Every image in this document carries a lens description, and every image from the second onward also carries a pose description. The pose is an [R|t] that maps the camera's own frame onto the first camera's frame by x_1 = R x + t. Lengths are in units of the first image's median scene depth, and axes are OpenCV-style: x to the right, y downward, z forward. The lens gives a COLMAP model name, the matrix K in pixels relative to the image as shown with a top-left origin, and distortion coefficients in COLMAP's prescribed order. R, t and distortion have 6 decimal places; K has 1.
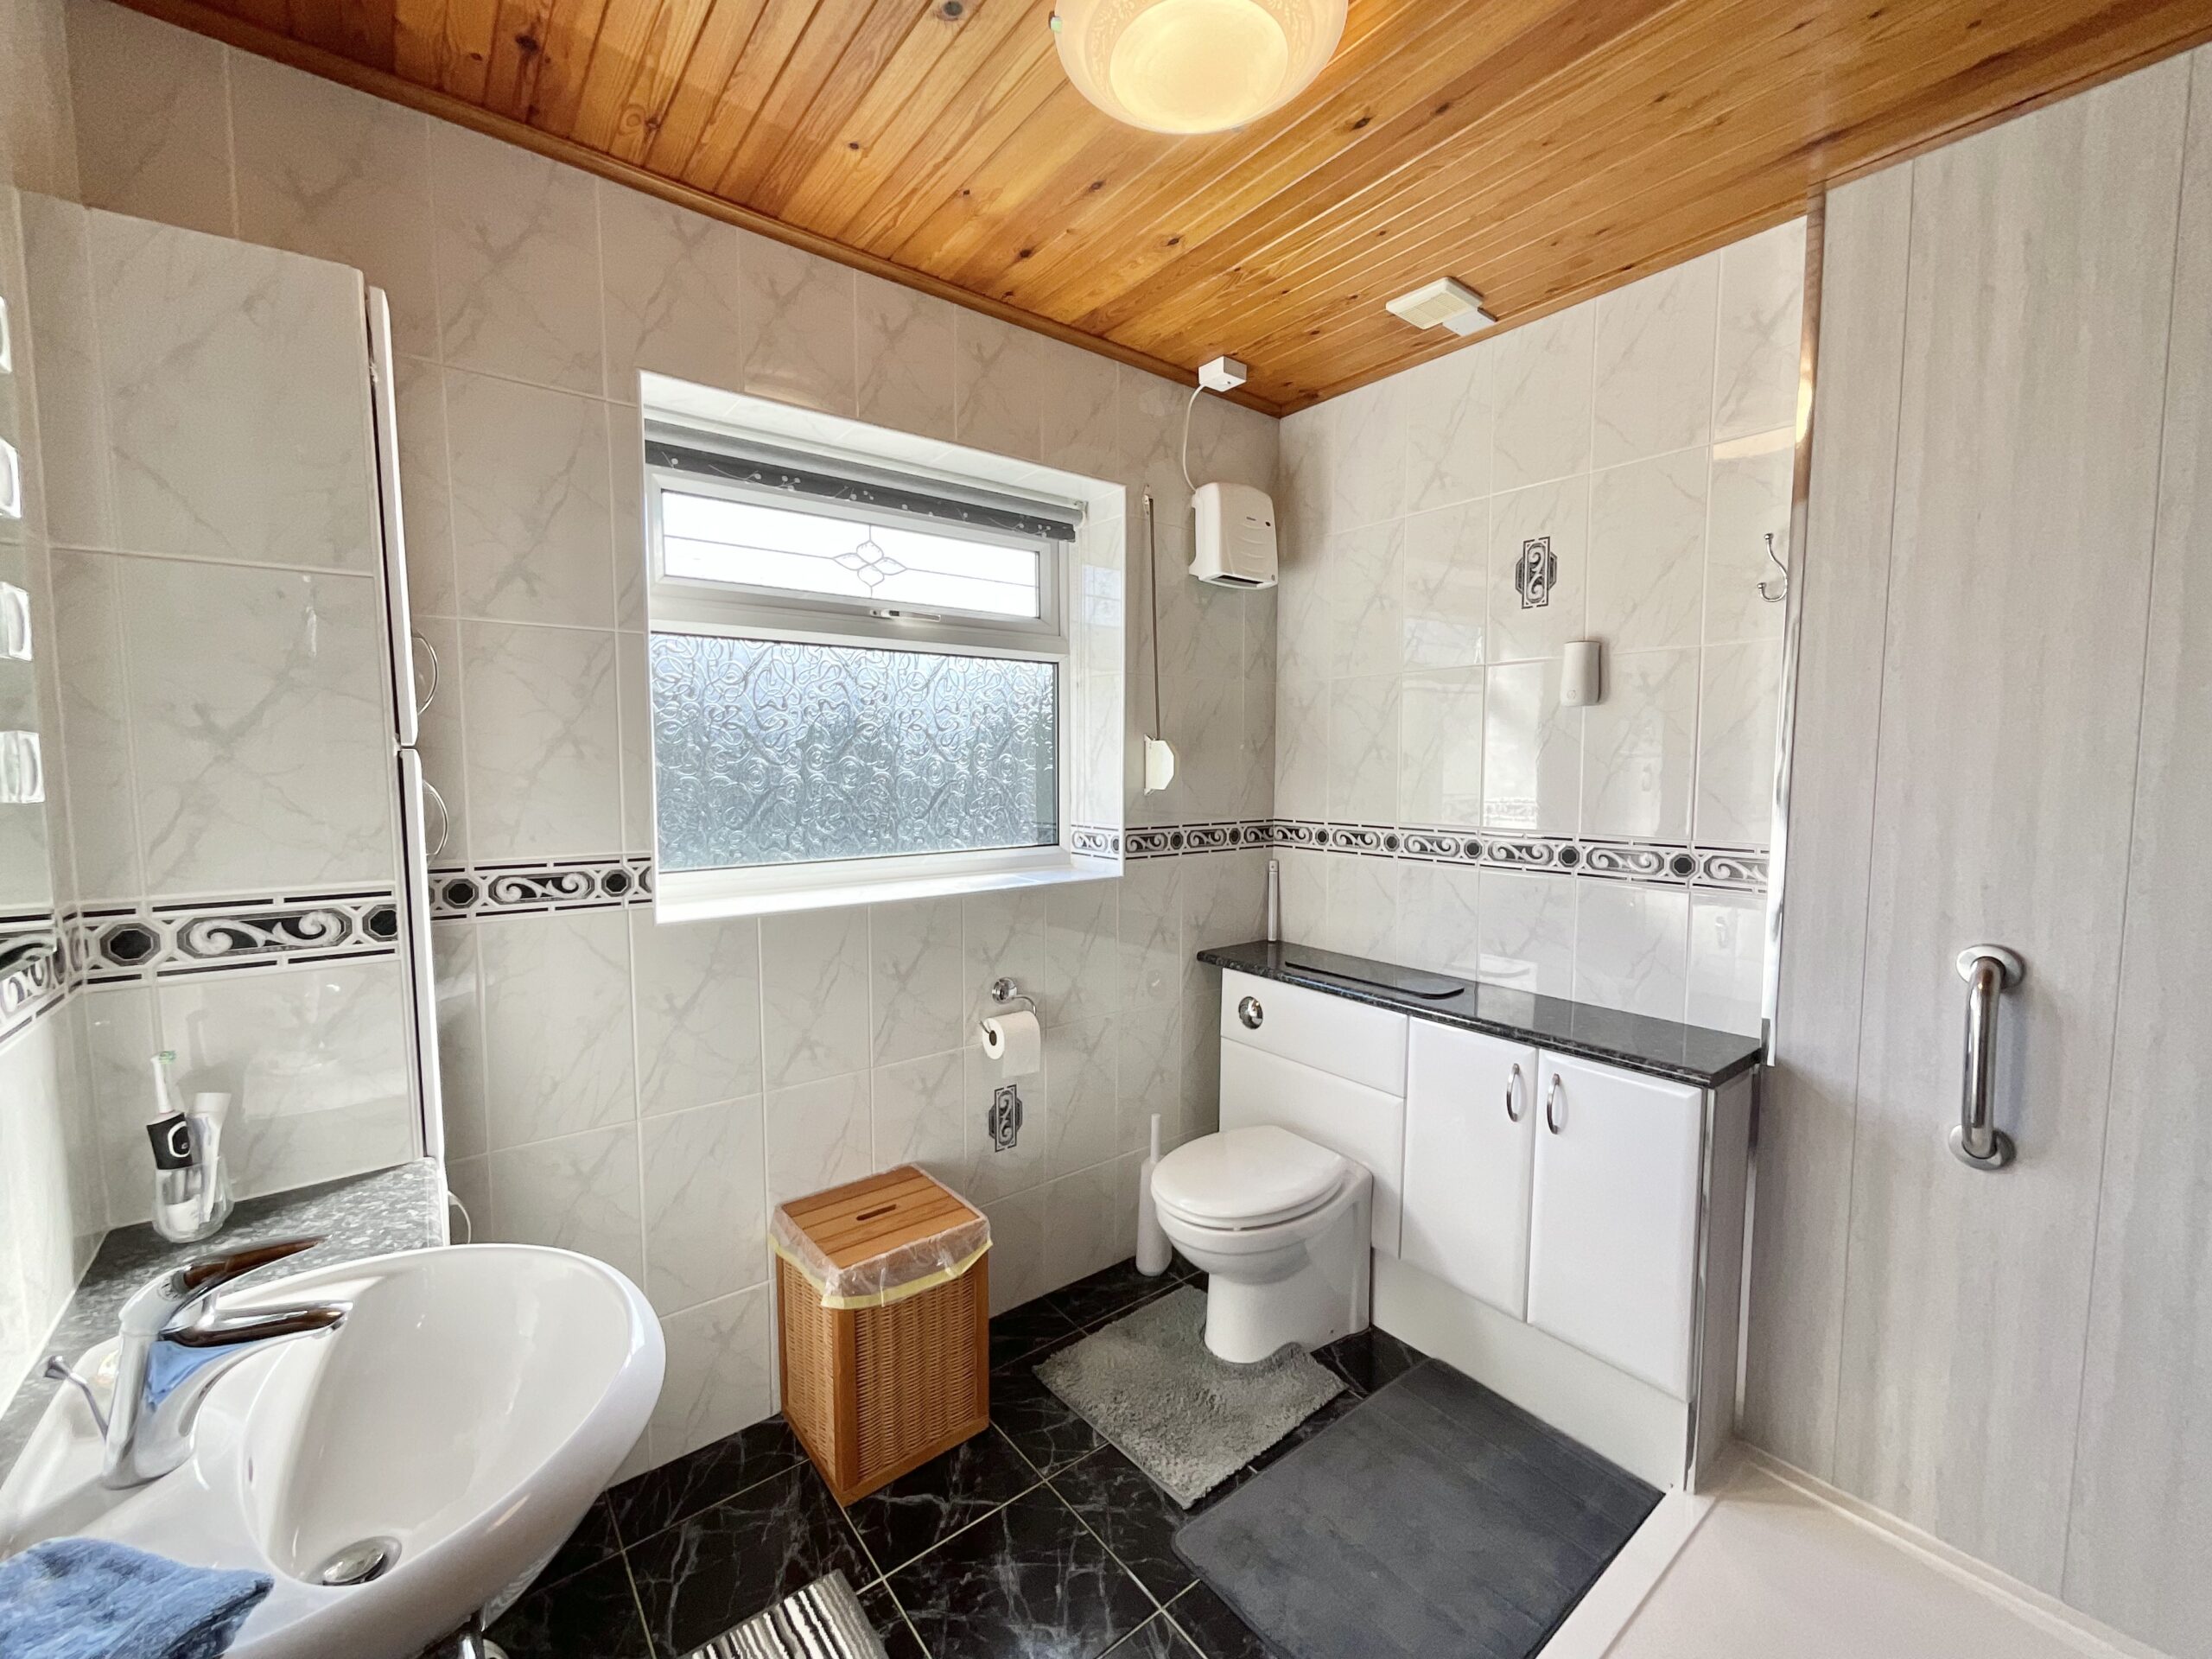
lens RADIAL K [[894.5, 0, 1101.2], [0, 894.5, 829.9], [0, 0, 1]] dist [0.000953, -0.005254]
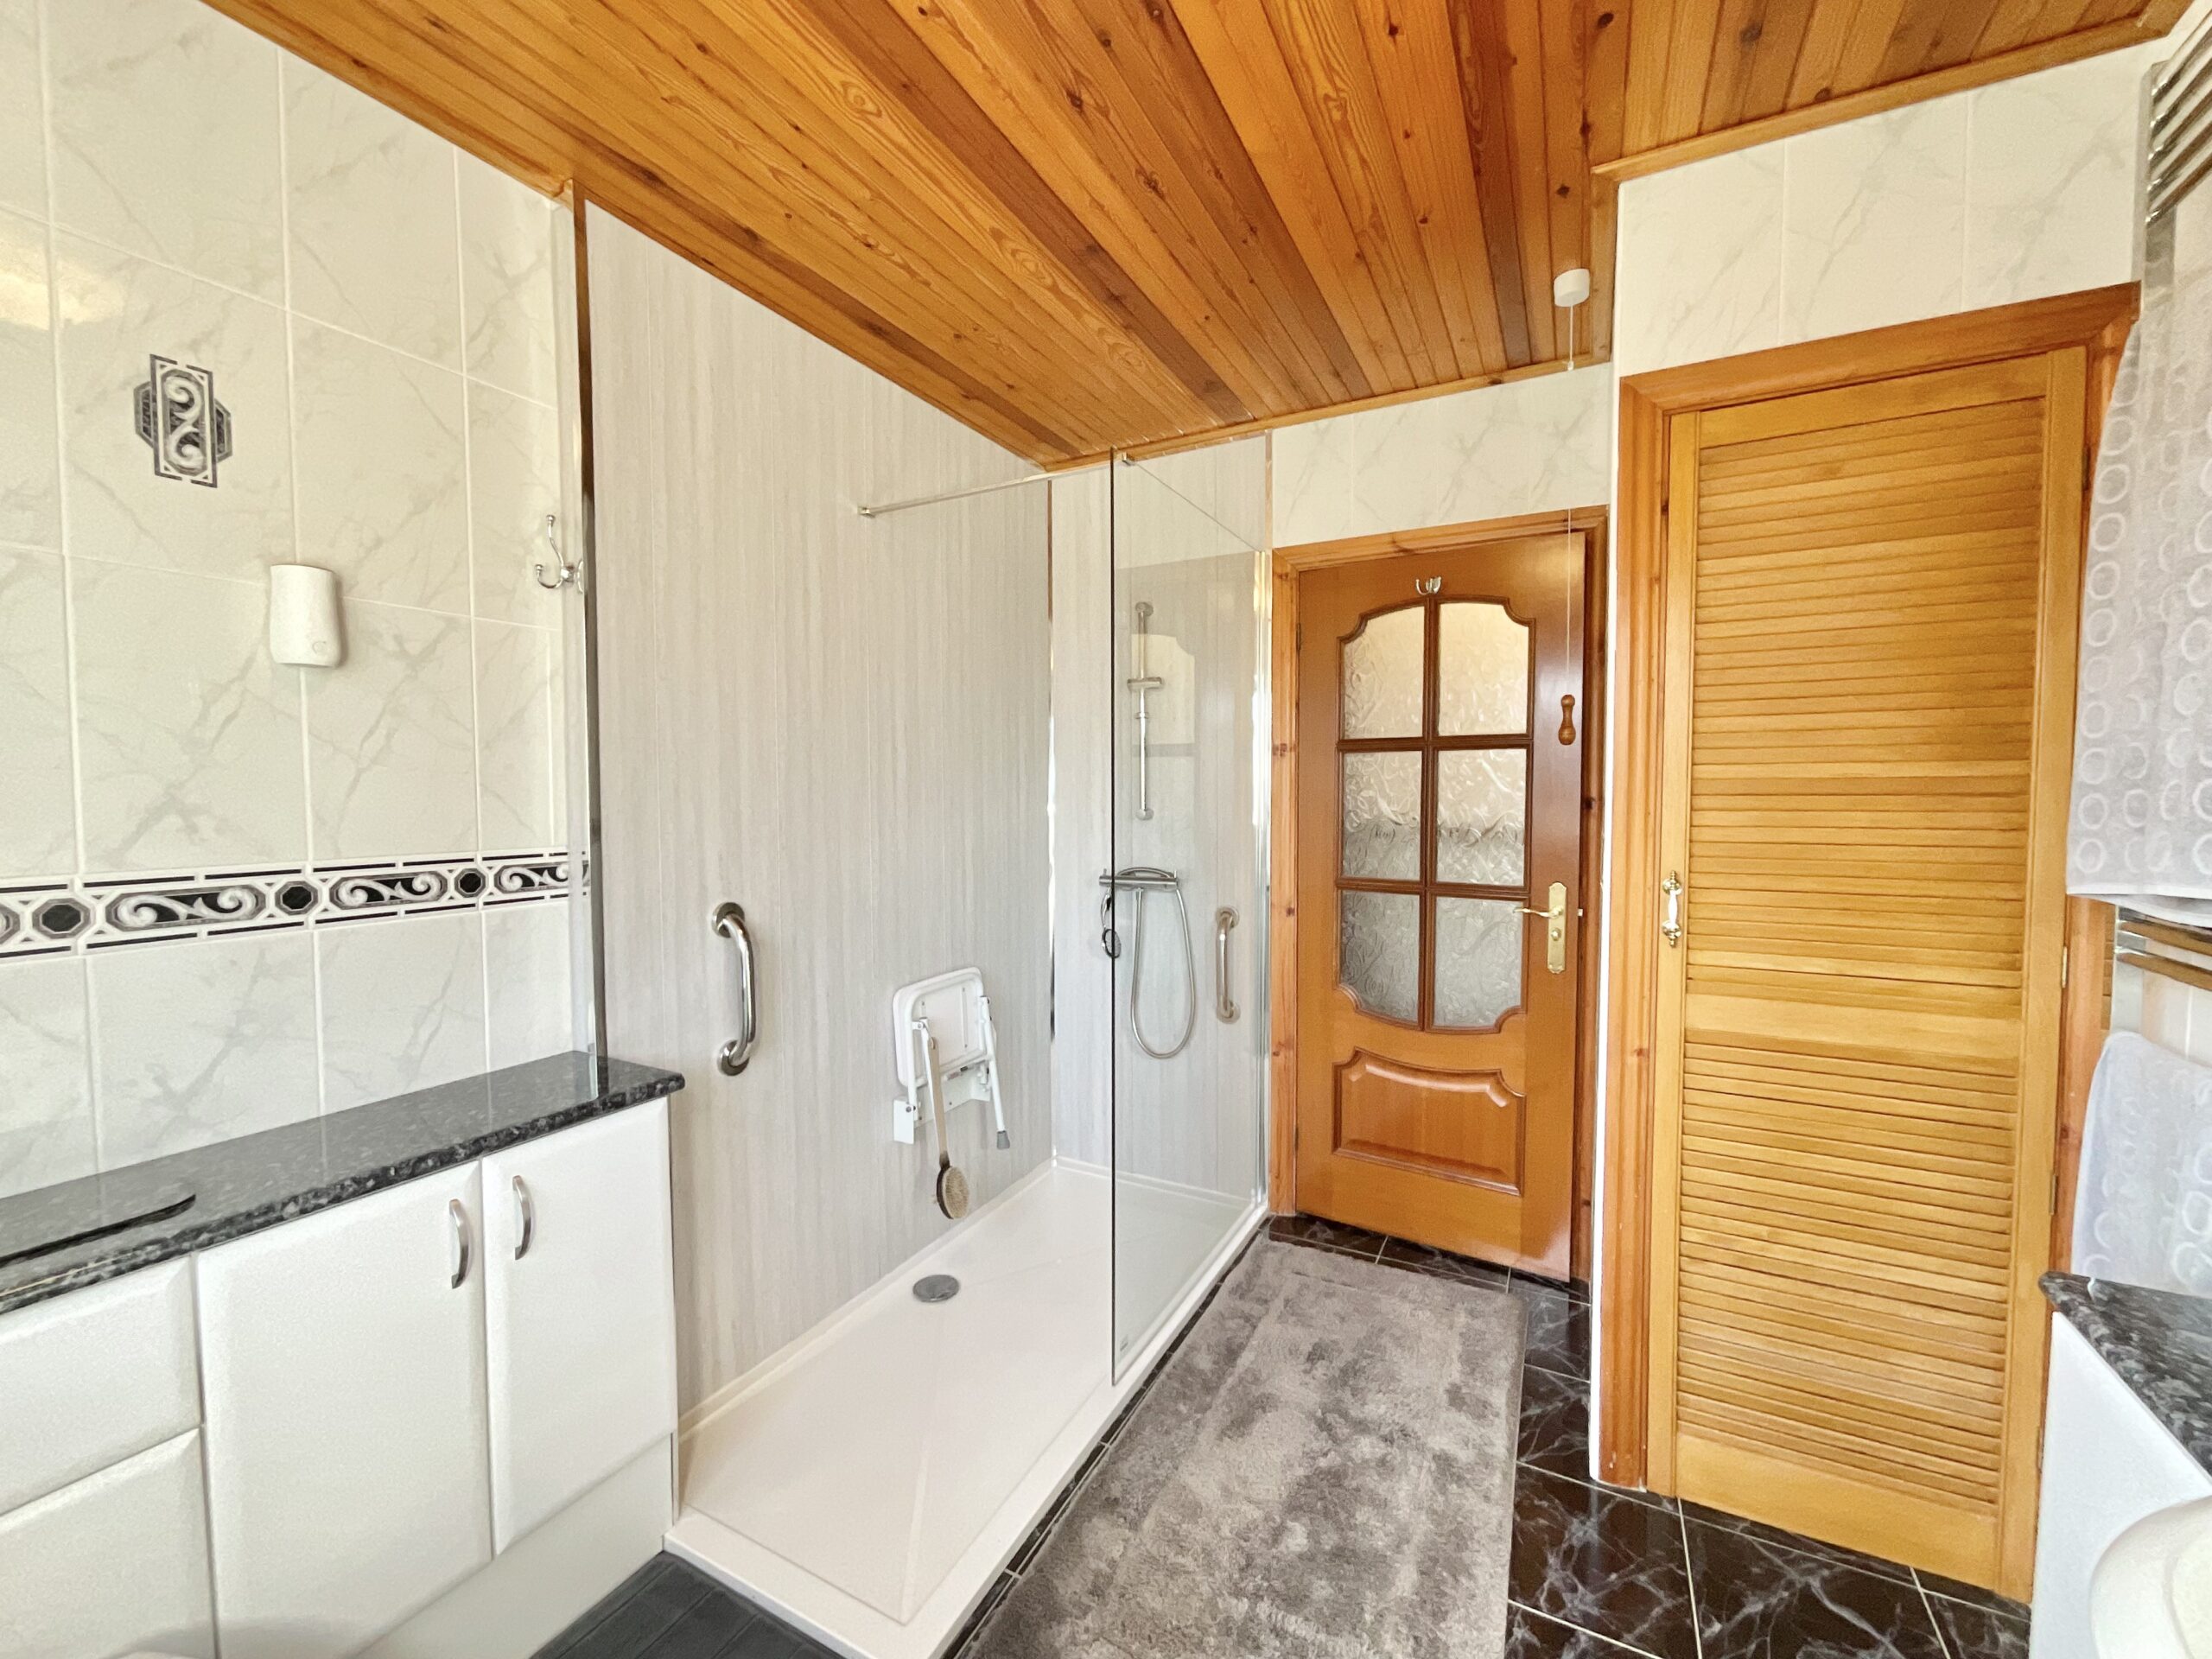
lens RADIAL K [[894.5, 0, 1101.2], [0, 894.5, 829.9], [0, 0, 1]] dist [0.000953, -0.005254]
pose [[-0.406375, -0.045559, 0.912570, -0.314345], [0.066507, 0.994632, 0.079272, -0.033126], [-0.911283, 0.092906, -0.401164, 0.767304]]
